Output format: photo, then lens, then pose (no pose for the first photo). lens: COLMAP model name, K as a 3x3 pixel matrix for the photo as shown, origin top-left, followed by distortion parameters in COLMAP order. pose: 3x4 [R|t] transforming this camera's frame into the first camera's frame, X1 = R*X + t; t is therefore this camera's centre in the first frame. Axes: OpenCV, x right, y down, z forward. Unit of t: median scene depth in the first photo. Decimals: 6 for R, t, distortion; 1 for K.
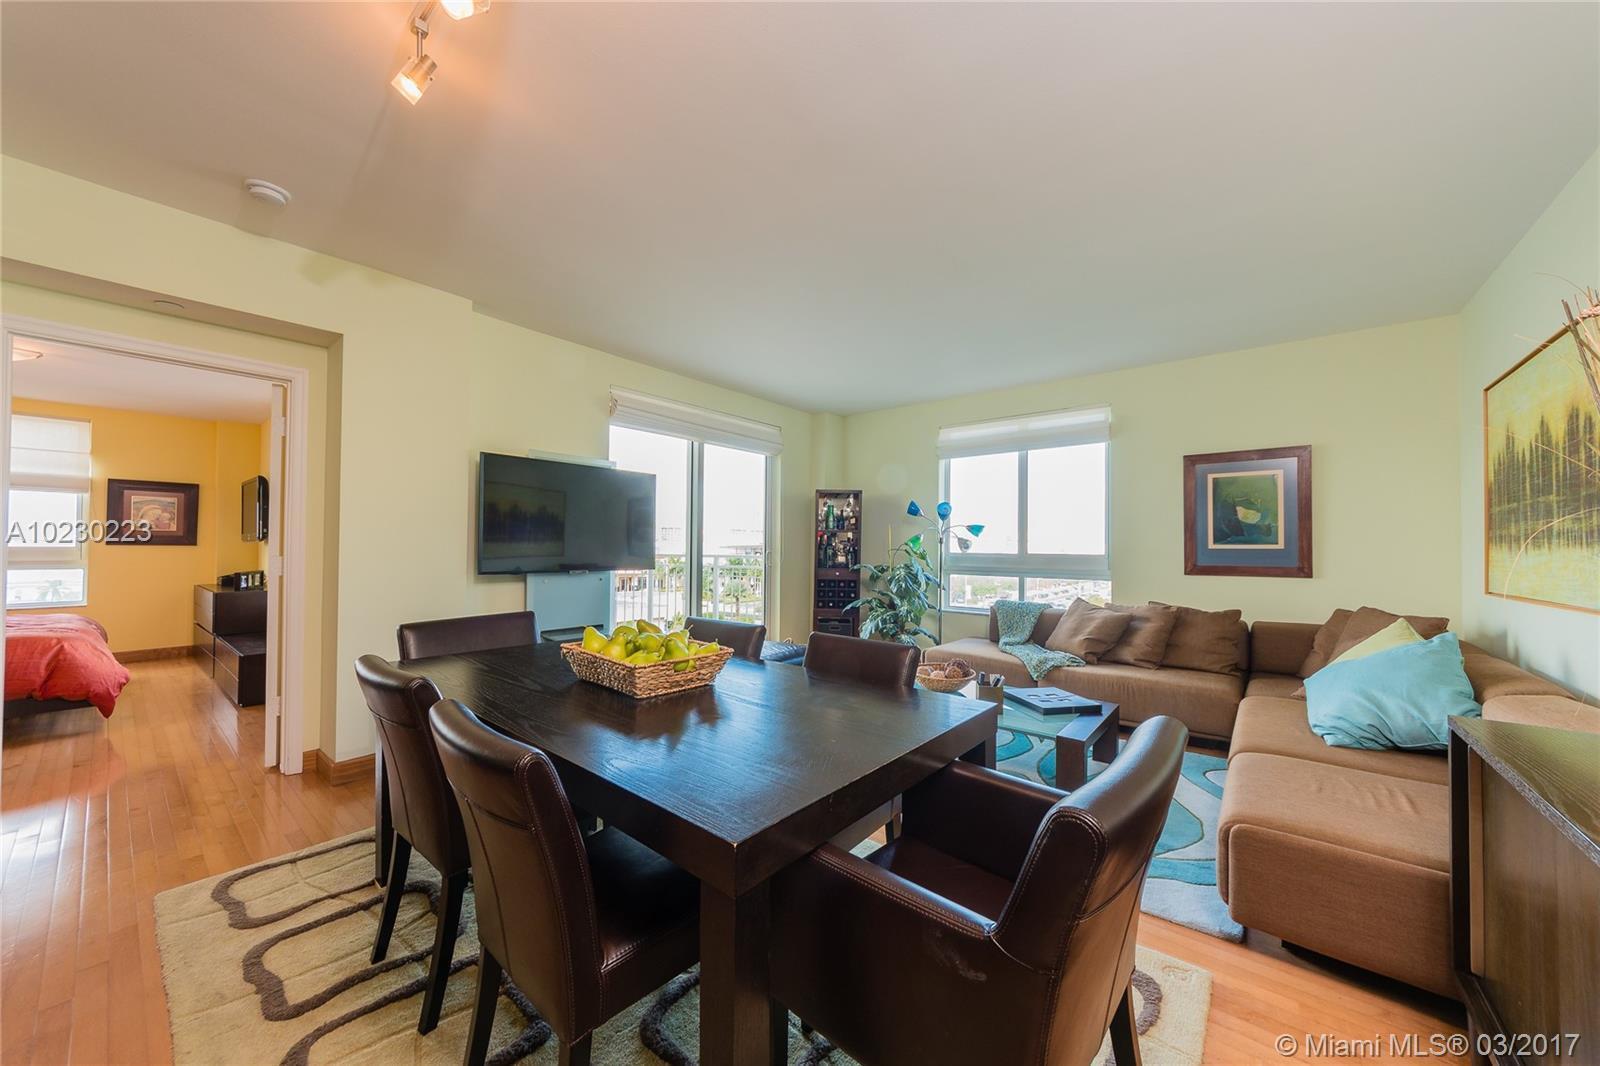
lens RADIAL K [[587.7, 0, 770.8], [0, 587.7, 542.1], [0, 0, 1]] dist [0.002564, 0.000017]
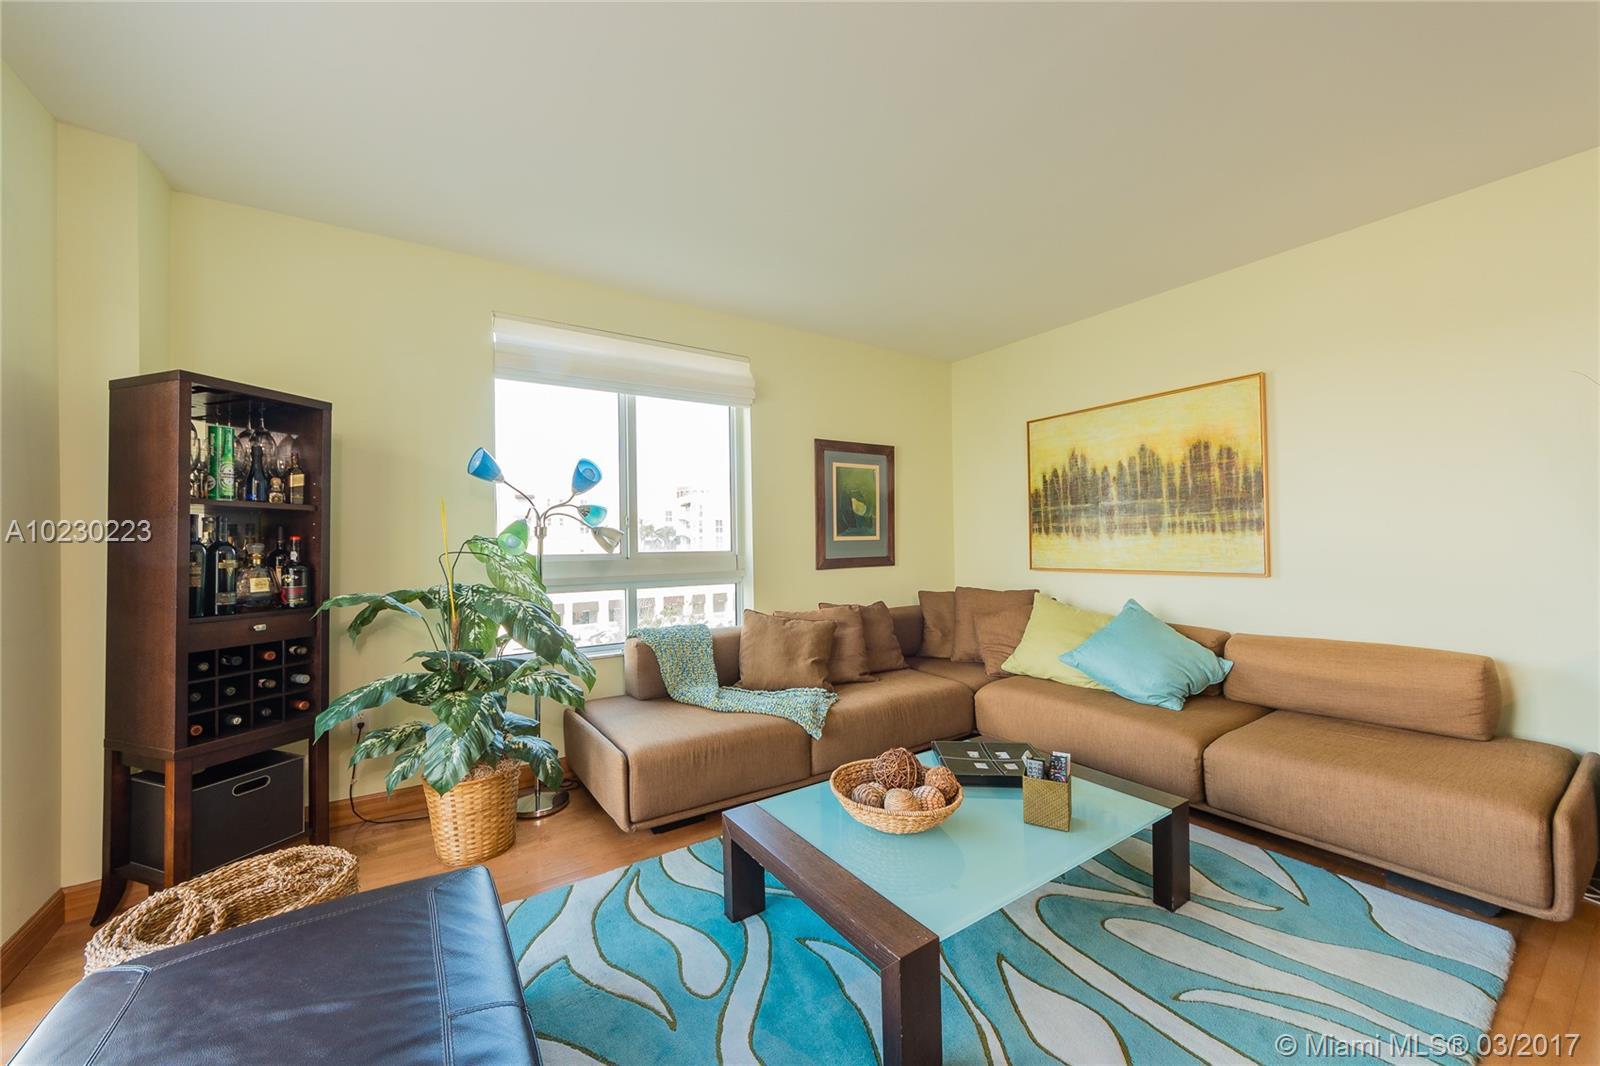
lens RADIAL K [[587.7, 0, 794.7], [0, 587.7, 545.5], [0, 0, 1]] dist [0.002564, 0.000017]
pose [[0.260900, -0.014974, 0.965250, -0.168231], [0.009539, 0.999871, 0.012933, 0.004975], [-0.965319, 0.005833, 0.261010, 0.734151]]
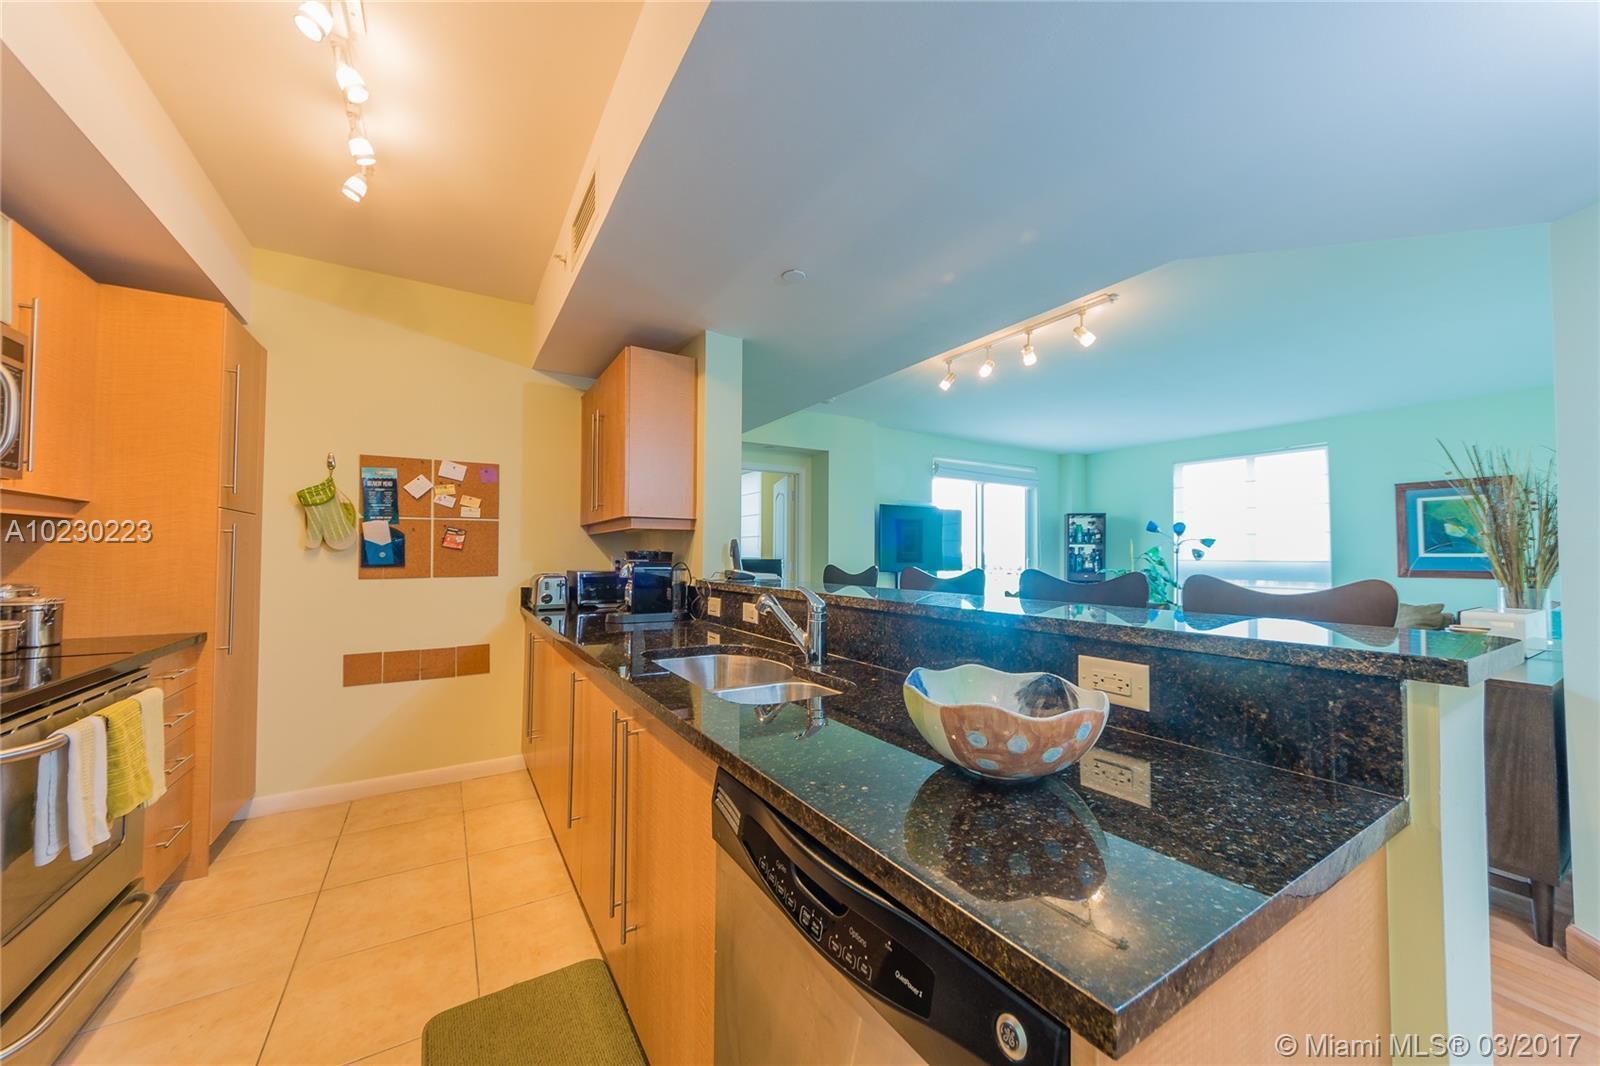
lens RADIAL K [[587.7, 0, 787.7], [0, 587.7, 535.0], [0, 0, 1]] dist [0.002564, 0.000017]
pose [[0.962459, -0.016500, -0.270924, -0.207785], [0.010964, 0.999699, -0.021934, -0.020366], [0.271205, 0.018140, 0.962351, -0.545501]]
